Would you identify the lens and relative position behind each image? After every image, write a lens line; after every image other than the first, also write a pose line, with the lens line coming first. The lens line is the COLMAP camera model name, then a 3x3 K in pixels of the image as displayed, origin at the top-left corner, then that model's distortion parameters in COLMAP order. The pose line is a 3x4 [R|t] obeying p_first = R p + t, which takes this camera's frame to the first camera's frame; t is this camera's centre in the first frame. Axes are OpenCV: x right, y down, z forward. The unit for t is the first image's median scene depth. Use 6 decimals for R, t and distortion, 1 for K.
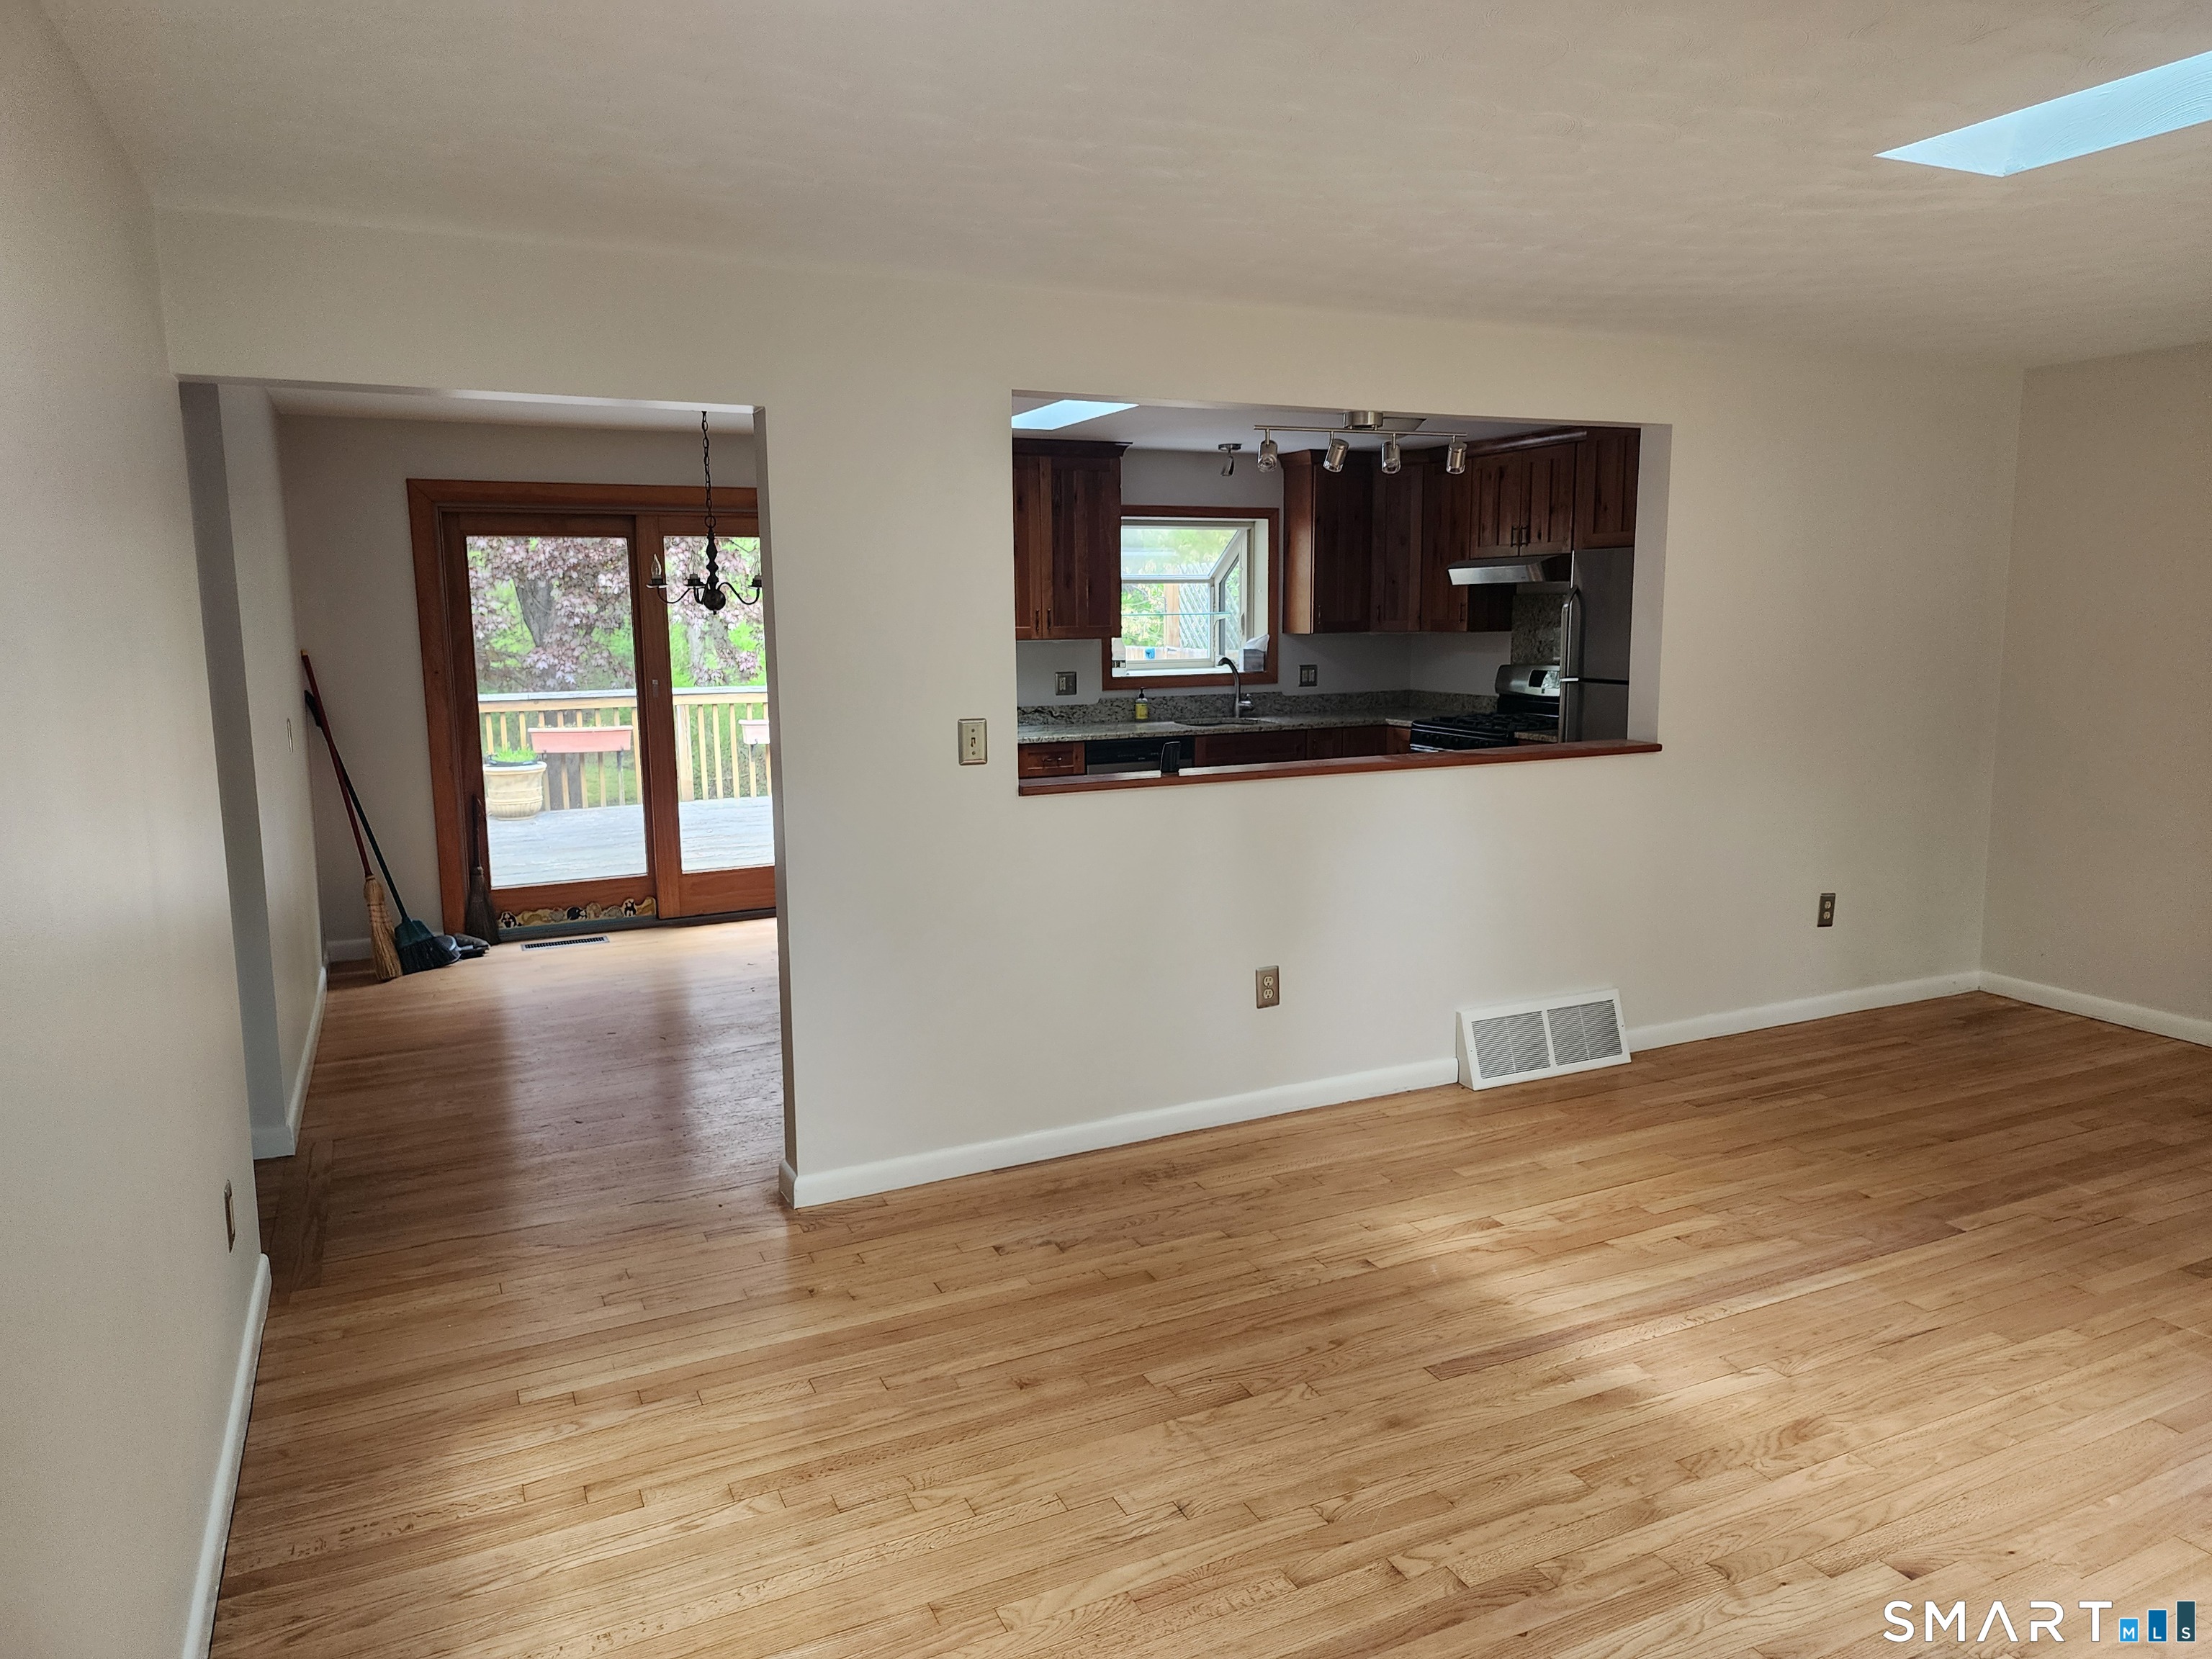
lens RADIAL K [[1486.2, 0, 1110.2], [0, 1486.2, 841.0], [0, 0, 1]] dist [0.071870, -0.052817]
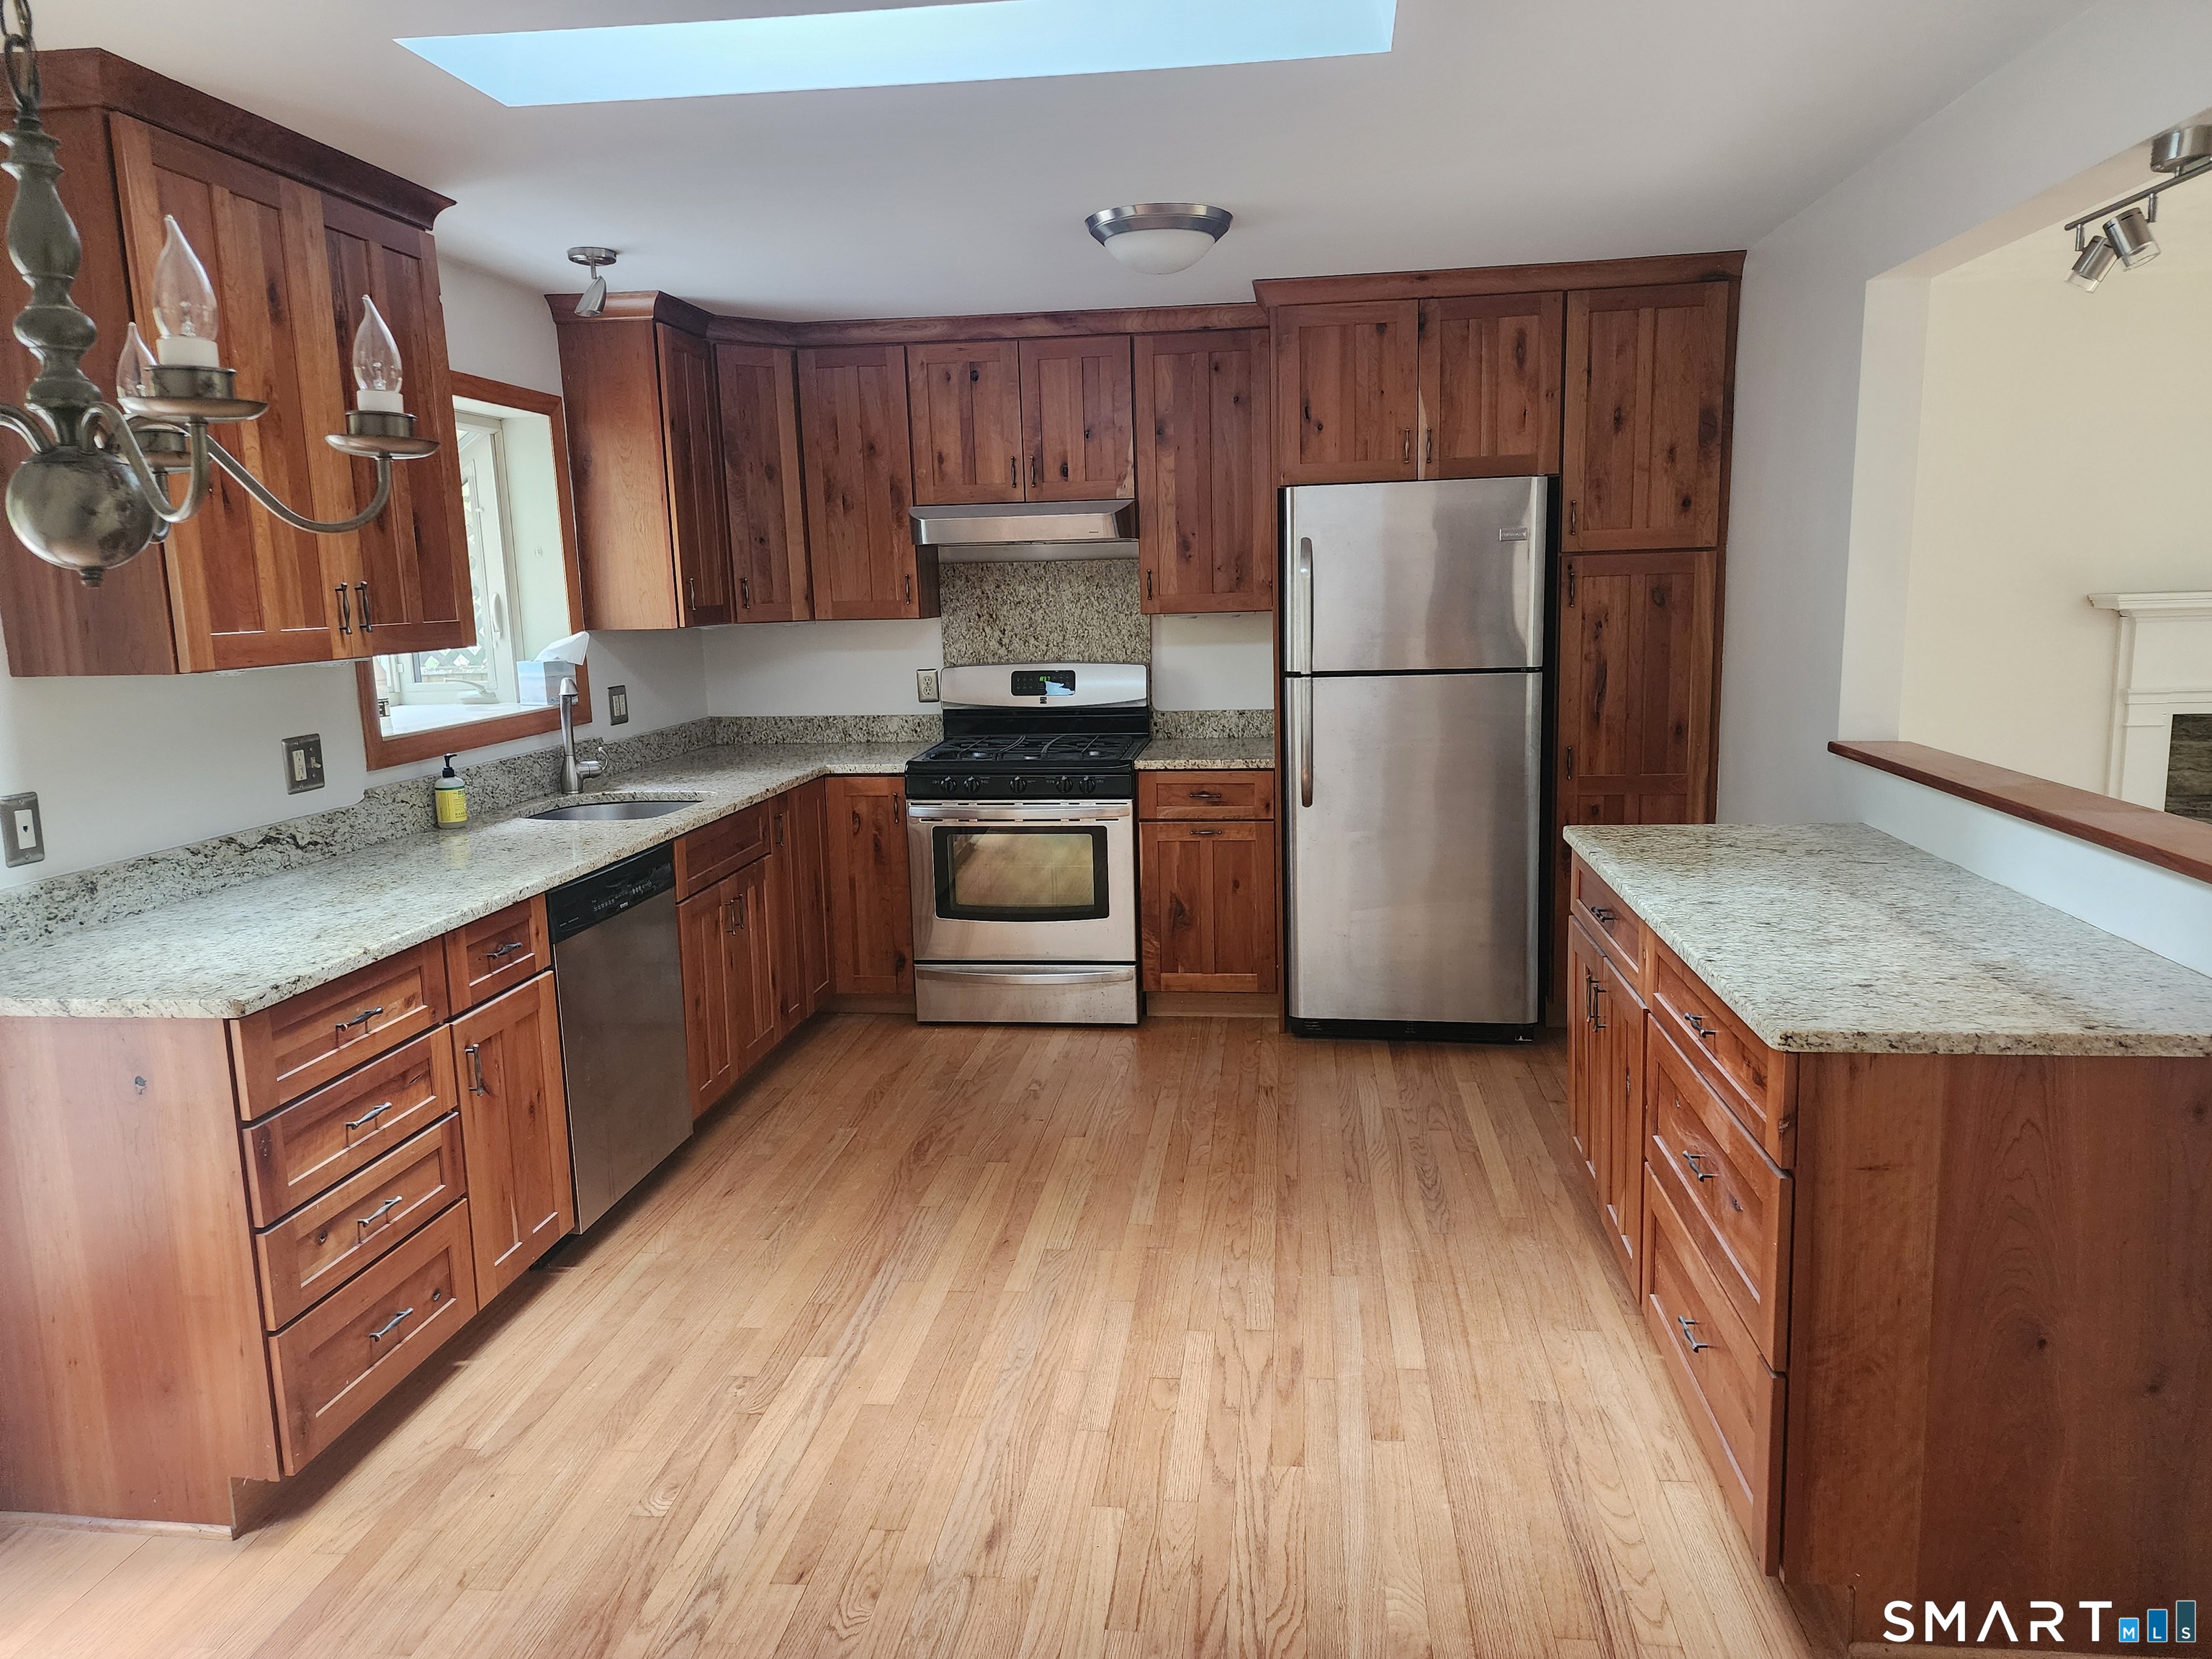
lens RADIAL K [[1486.9, 0, 1142.0], [0, 1486.9, 824.4], [0, 0, 1]] dist [0.075564, -0.066539]
pose [[0.522731, -0.144880, 0.840096, -0.260811], [0.155590, 0.985115, 0.073077, -0.082334], [-0.838179, 0.092511, 0.537492, 0.568907]]
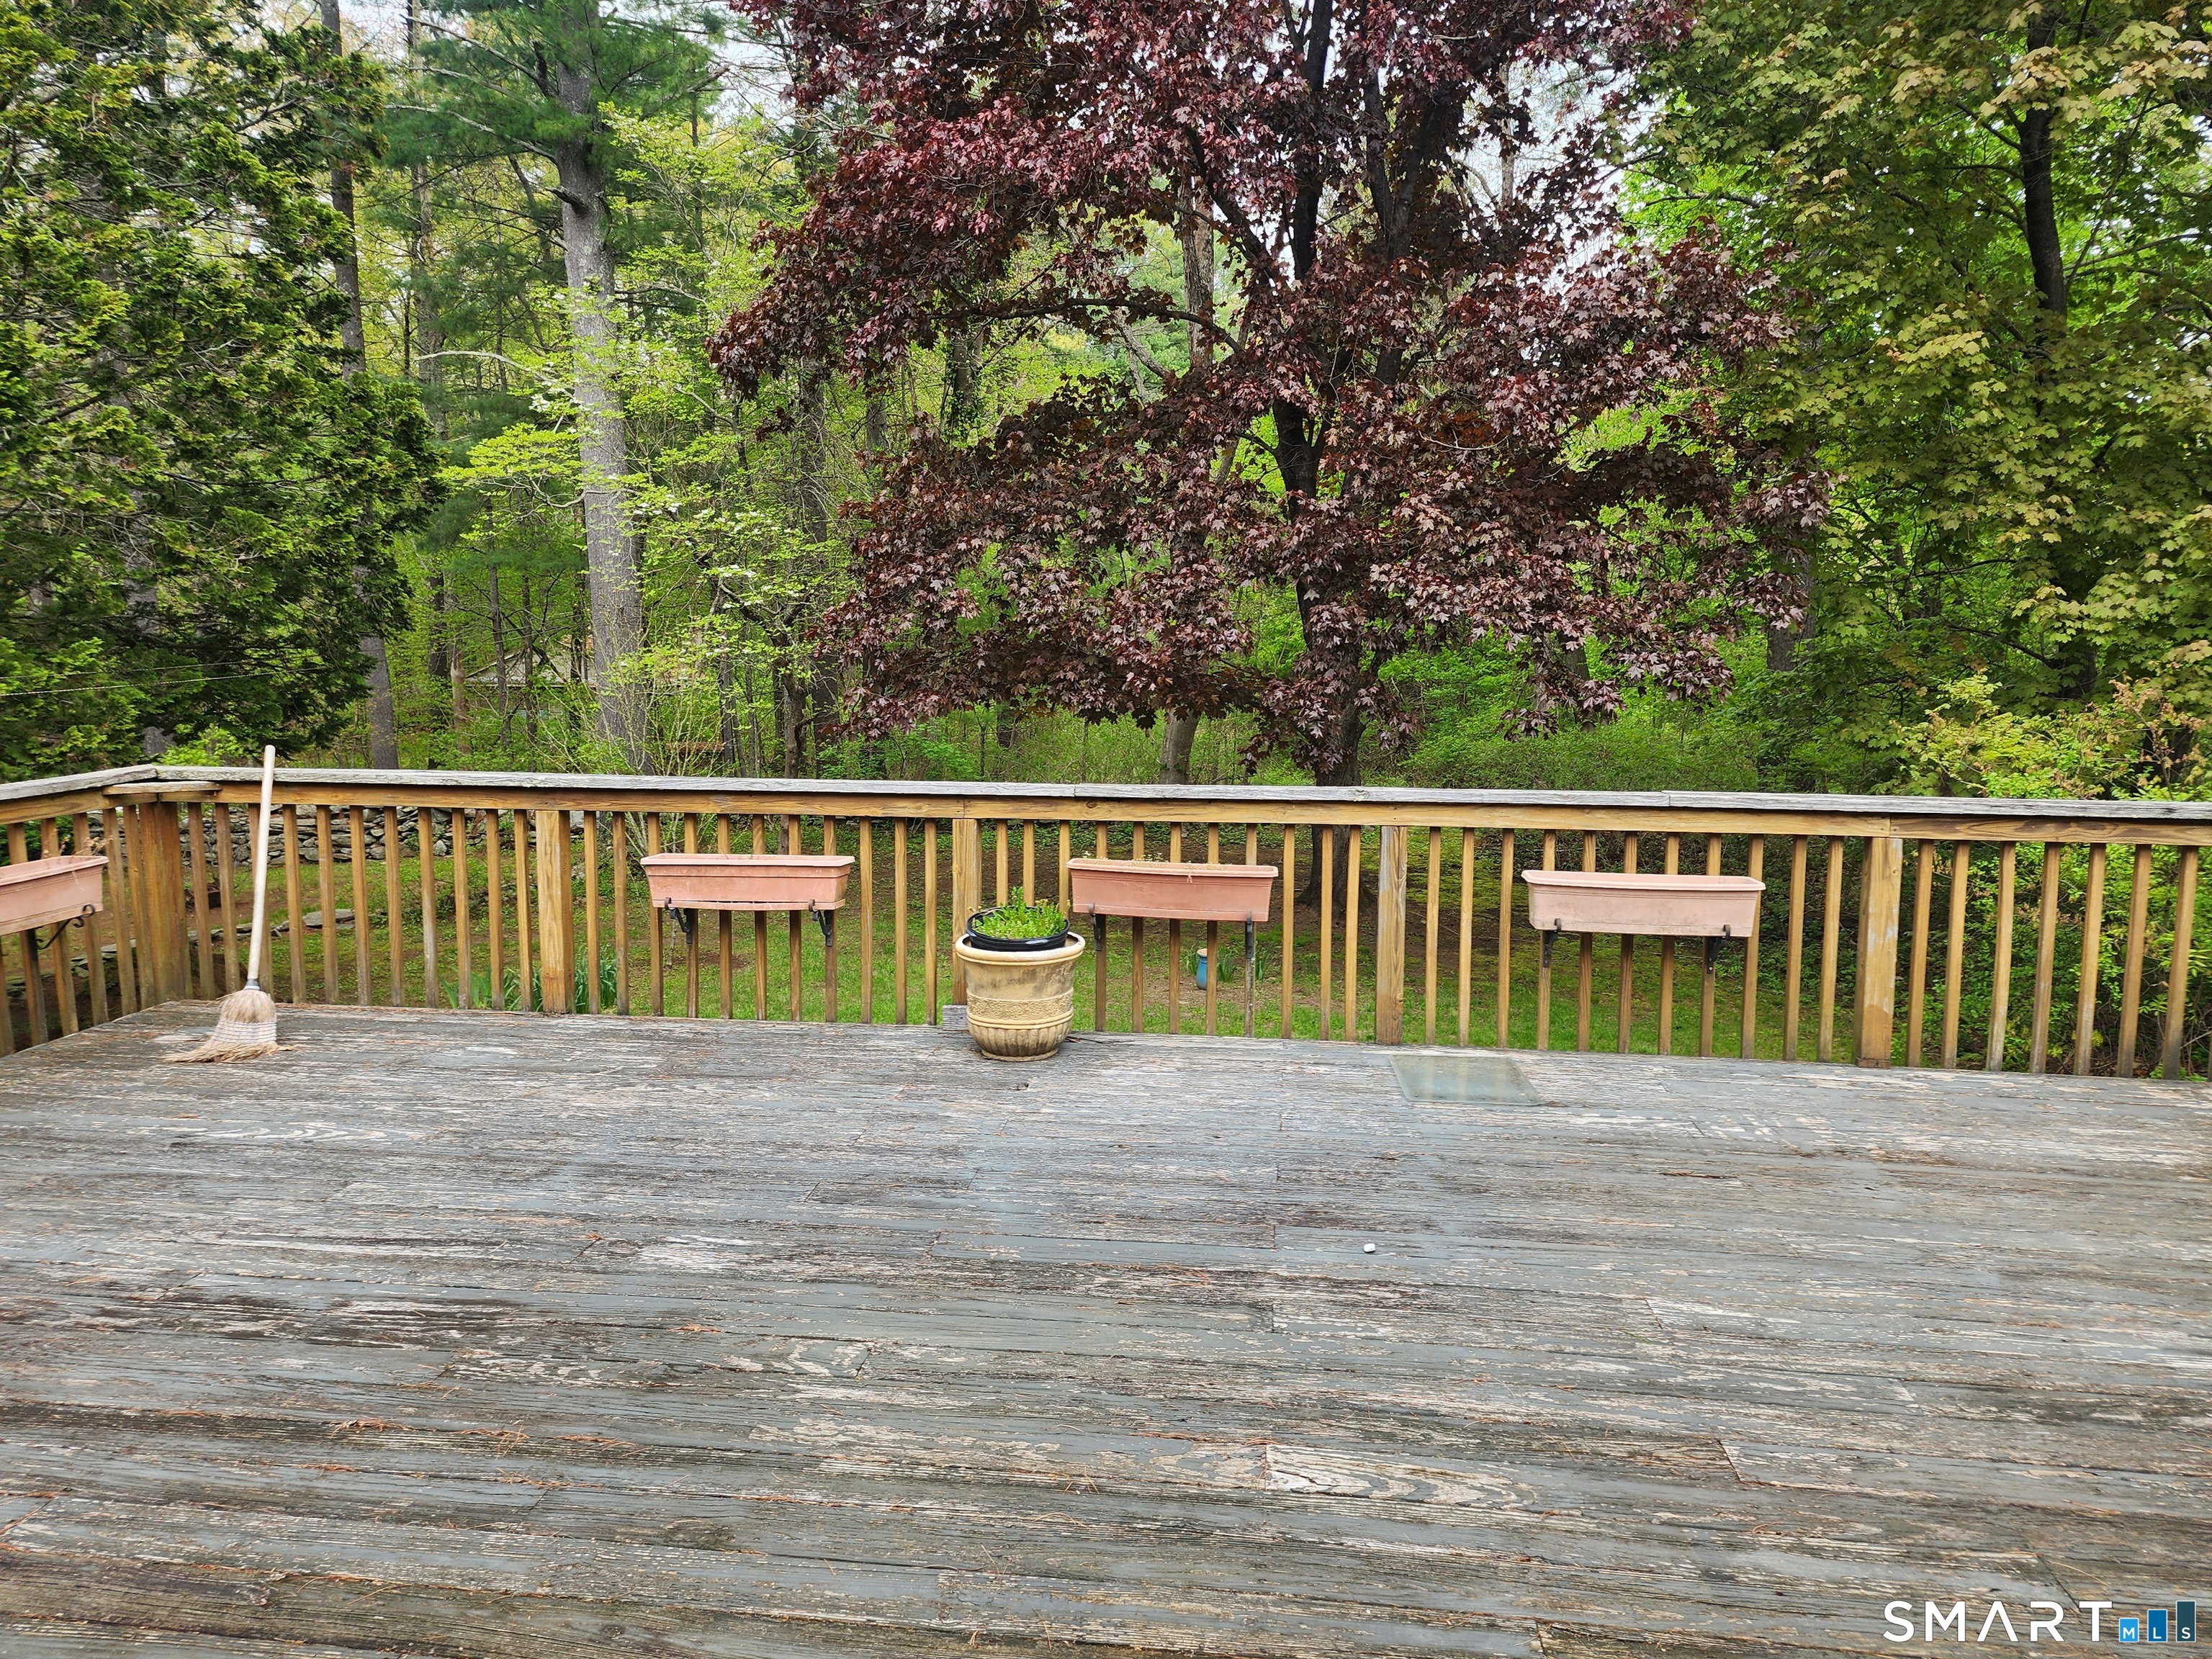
lens RADIAL K [[1401.1, 0, 1100.4], [0, 1401.1, 812.0], [0, 0, 1]] dist [0.080073, -0.066548]
pose [[0.827270, 0.074247, -0.556877, -0.187548], [-0.090637, 0.995882, -0.001867, -0.126141], [0.554445, 0.052018, 0.830593, 0.890970]]
